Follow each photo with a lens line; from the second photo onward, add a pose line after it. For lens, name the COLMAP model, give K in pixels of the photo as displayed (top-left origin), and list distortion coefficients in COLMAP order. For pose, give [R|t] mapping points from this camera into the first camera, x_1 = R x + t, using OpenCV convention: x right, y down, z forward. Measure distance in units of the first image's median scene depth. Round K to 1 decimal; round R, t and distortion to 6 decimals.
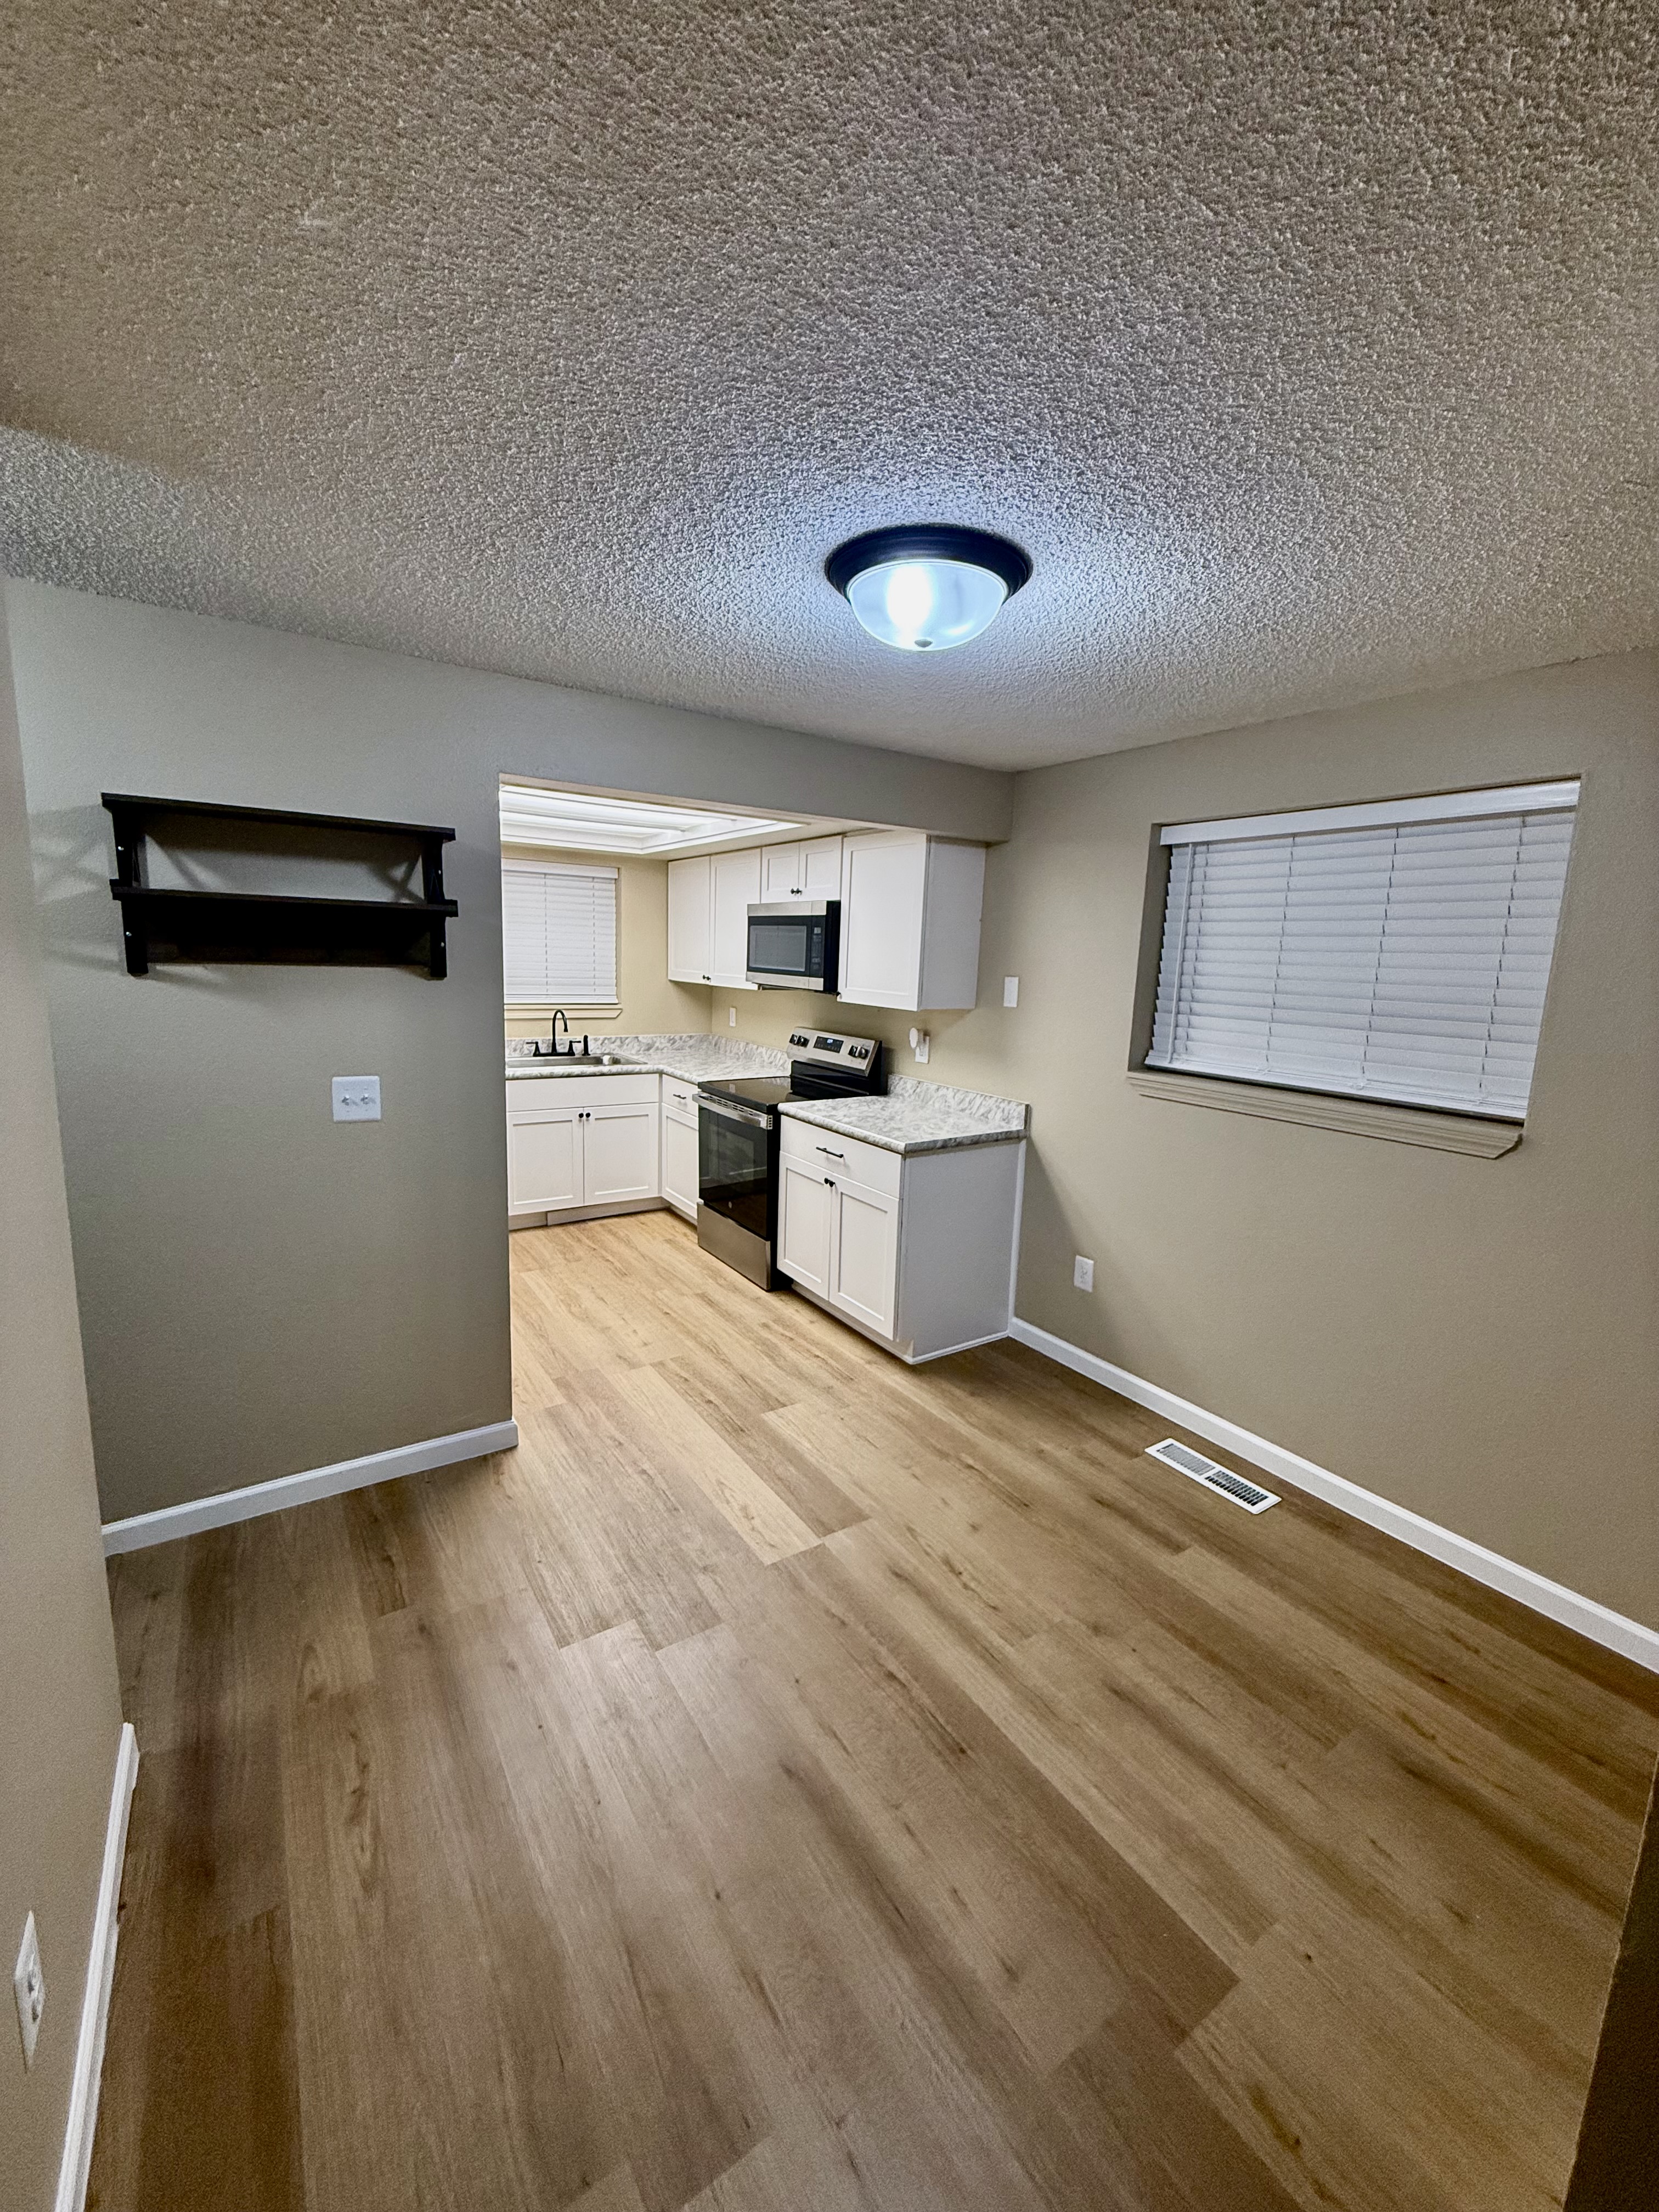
lens RADIAL K [[879.5, 0, 834.5], [0, 879.5, 1096.9], [0, 0, 1]] dist [-0.001114, 0.000003]
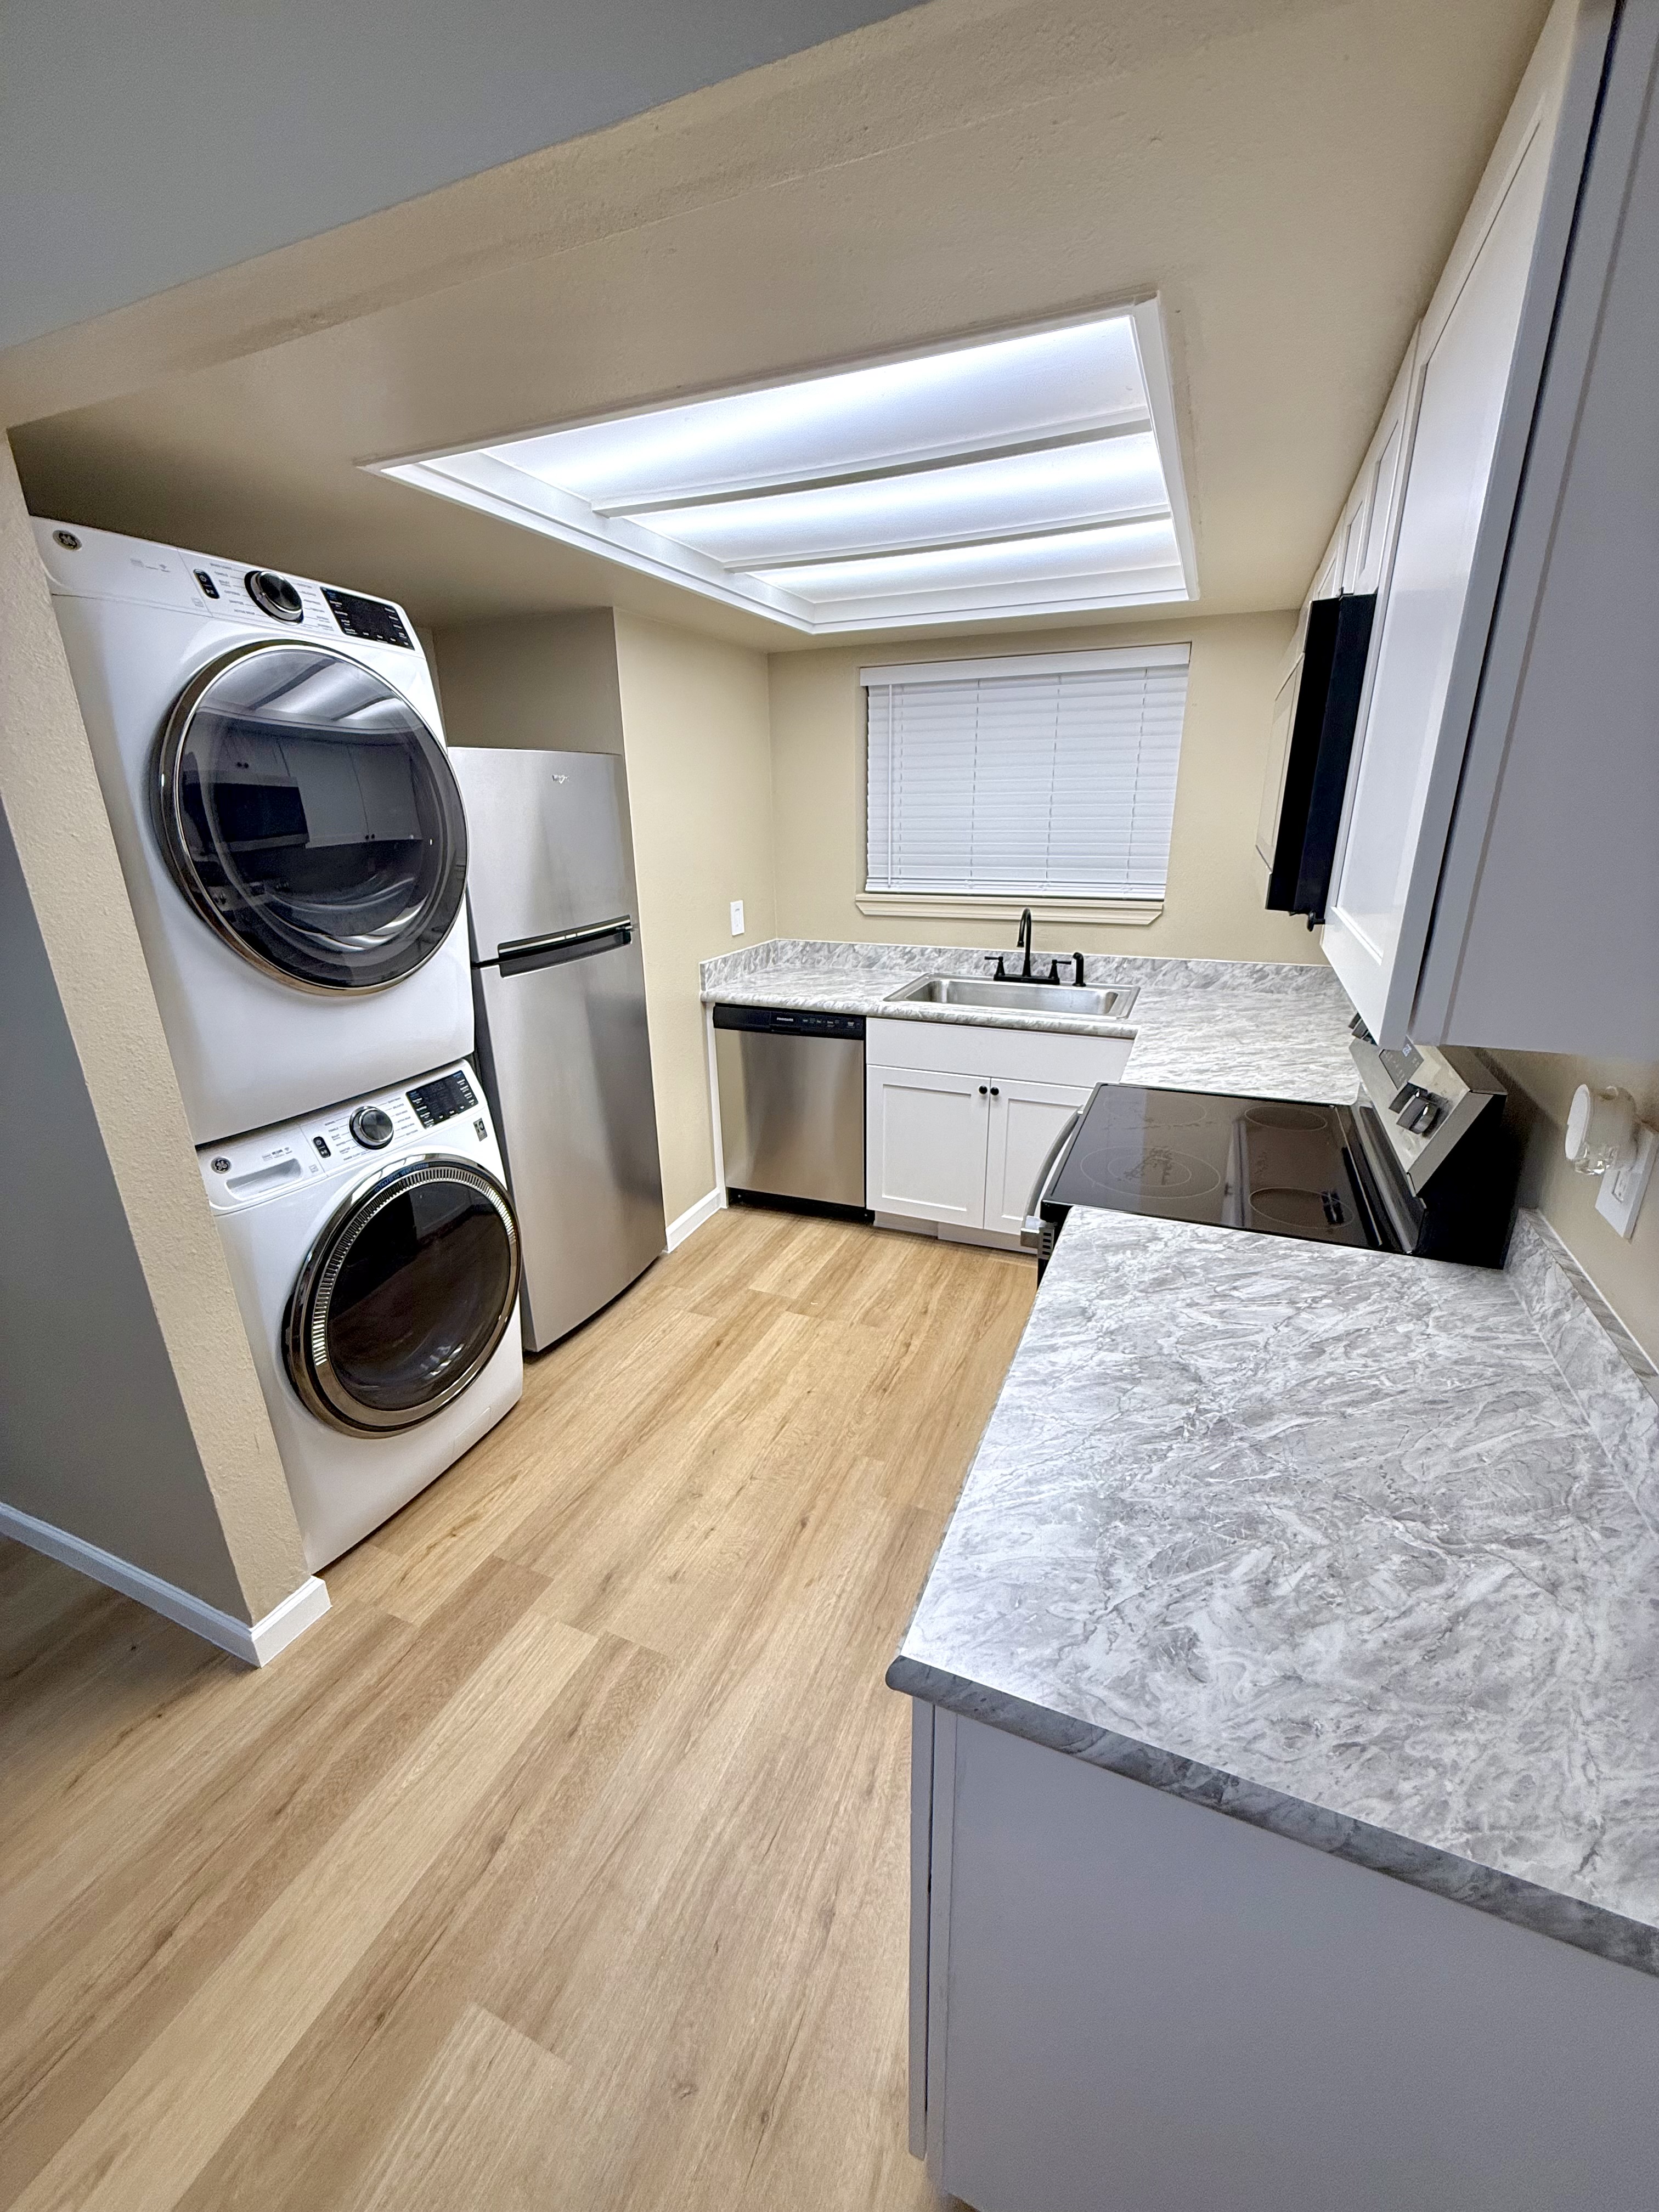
lens RADIAL K [[879.5, 0, 833.5], [0, 879.5, 1095.0], [0, 0, 1]] dist [-0.001114, 0.000003]
pose [[0.543084, 0.223214, -0.809466, 0.158504], [-0.100104, 0.974355, 0.201521, -0.093719], [0.833690, -0.028412, 0.551501, 0.619982]]
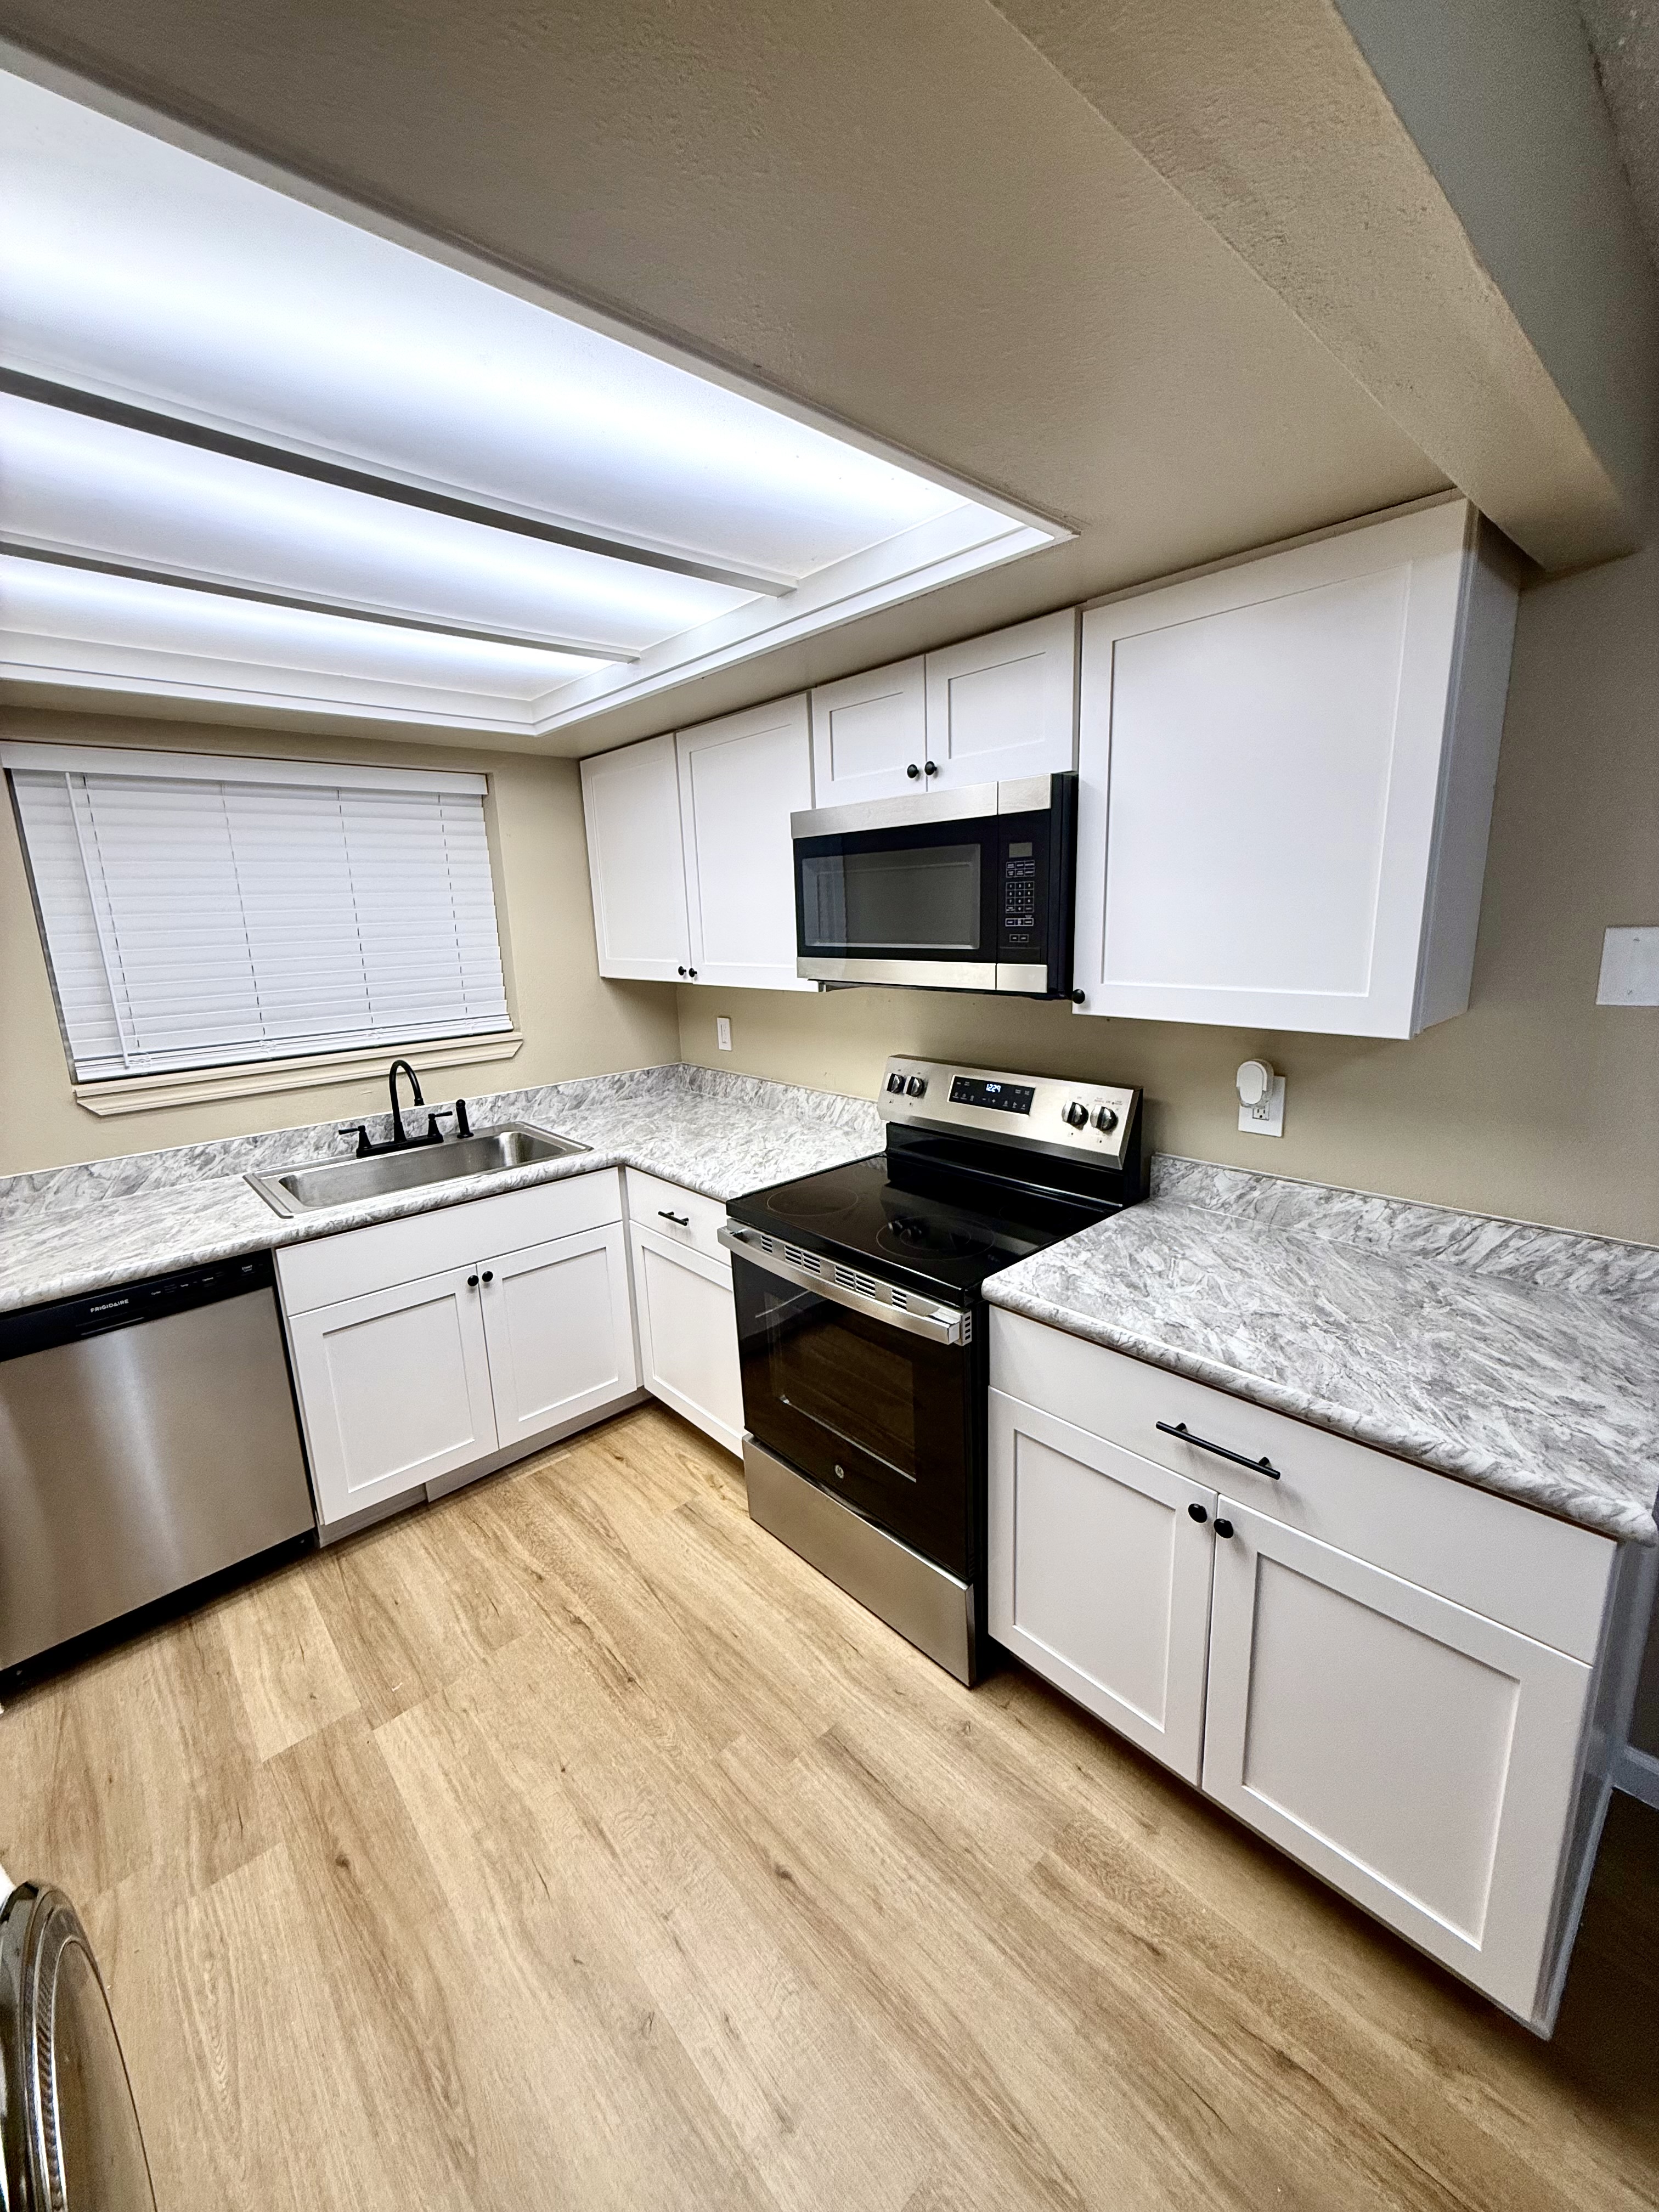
lens RADIAL K [[879.5, 0, 822.6], [0, 879.5, 1096.9], [0, 0, 1]] dist [-0.001114, 0.000003]
pose [[0.987174, -0.101275, 0.123415, -0.157938], [0.095005, 0.993918, 0.055683, -0.094593], [-0.128304, -0.043244, 0.990792, 0.534590]]
